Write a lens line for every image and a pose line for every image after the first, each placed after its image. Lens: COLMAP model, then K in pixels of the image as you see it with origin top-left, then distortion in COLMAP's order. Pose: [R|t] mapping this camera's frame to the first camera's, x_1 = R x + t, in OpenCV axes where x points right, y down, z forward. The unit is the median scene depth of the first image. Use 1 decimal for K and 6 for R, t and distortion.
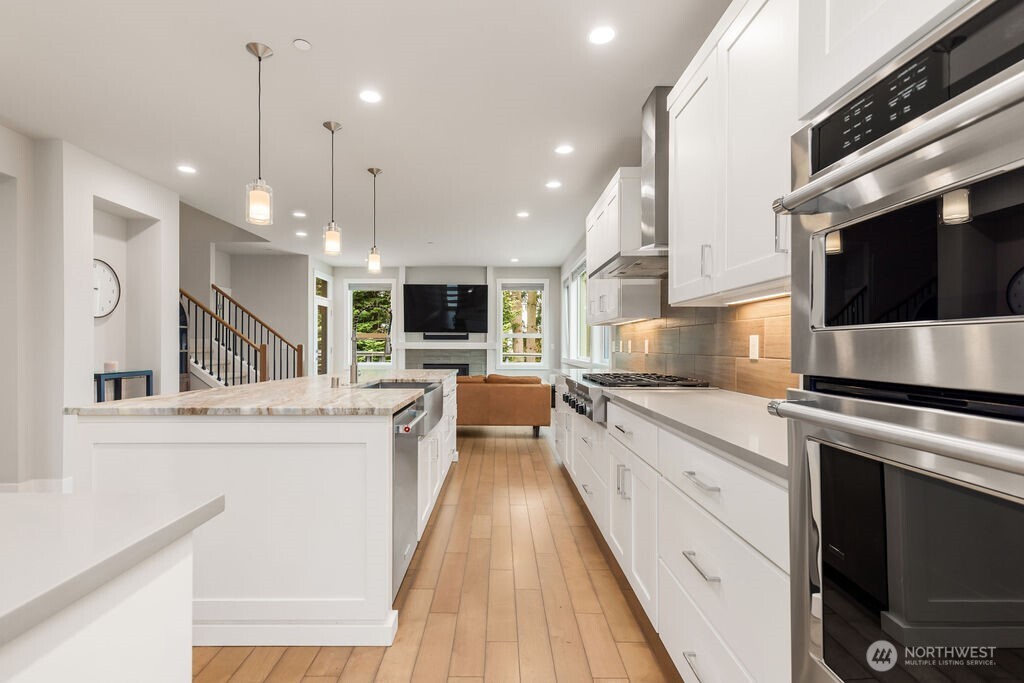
lens RADIAL K [[463.1, 0, 514.6], [0, 463.1, 346.3], [0, 0, 1]] dist [0.025711, 0.000096]
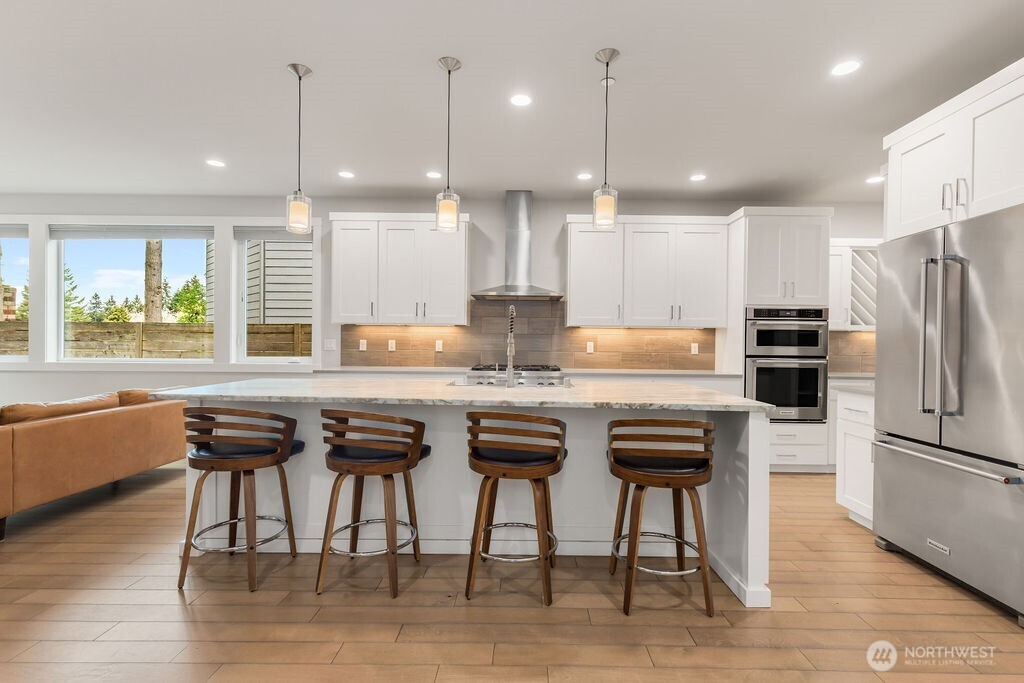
lens RADIAL K [[463.1, 0, 514.6], [0, 463.1, 346.3], [0, 0, 1]] dist [0.025711, 0.000096]
pose [[0.044460, -0.005039, 0.998998, -1.323320], [-0.010132, 0.999934, 0.005495, -0.008211], [-0.998960, -0.010367, 0.044406, 0.949952]]
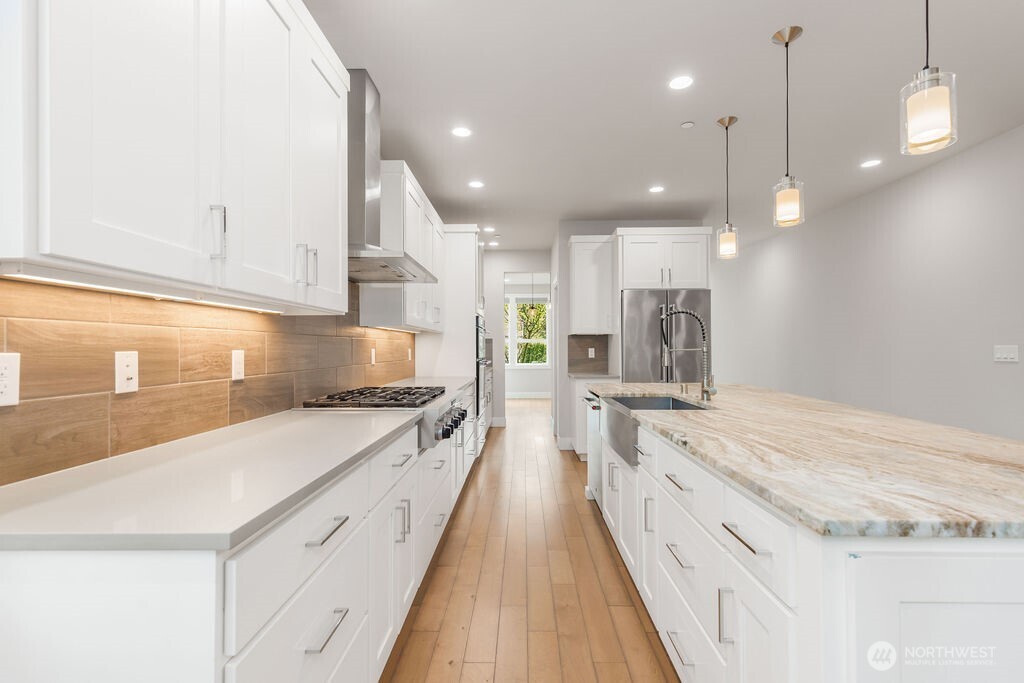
lens RADIAL K [[463.1, 0, 514.6], [0, 463.1, 346.3], [0, 0, 1]] dist [0.025711, 0.000096]
pose [[-0.998783, 0.004578, 0.049103, -0.030275], [0.004391, 0.999983, -0.003916, -0.018798], [-0.049121, -0.003696, -0.998786, 1.910914]]
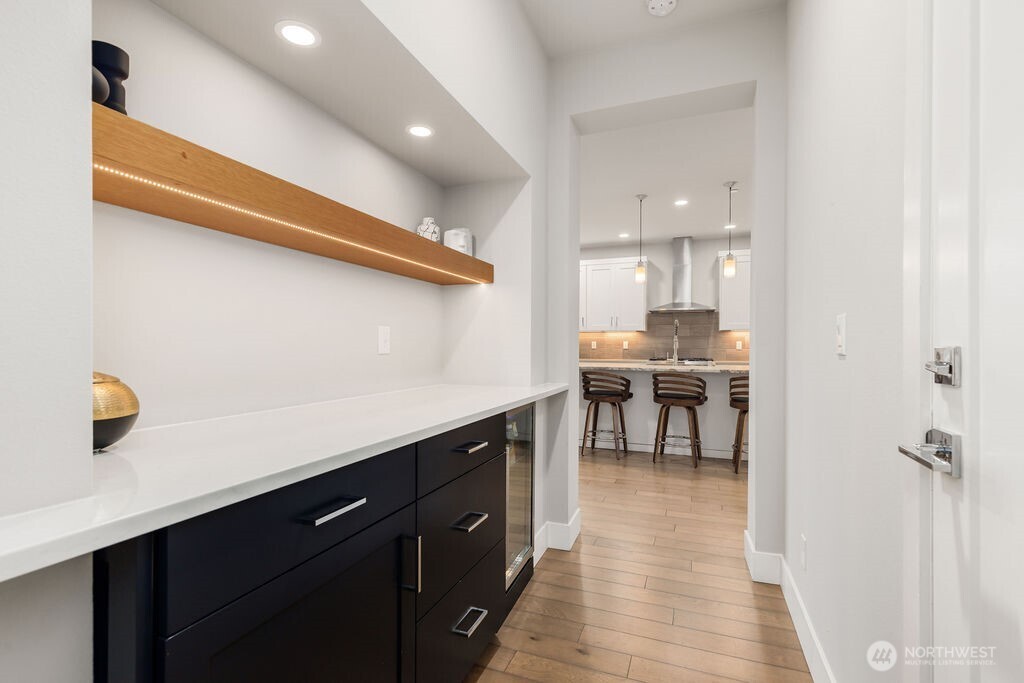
lens RADIAL K [[463.1, 0, 514.6], [0, 463.1, 346.3], [0, 0, 1]] dist [0.025711, 0.000096]
pose [[0.386028, 0.003864, 0.922479, -2.203196], [-0.004734, 0.999986, -0.002208, 0.017403], [-0.922475, -0.003515, 0.386041, 0.885118]]
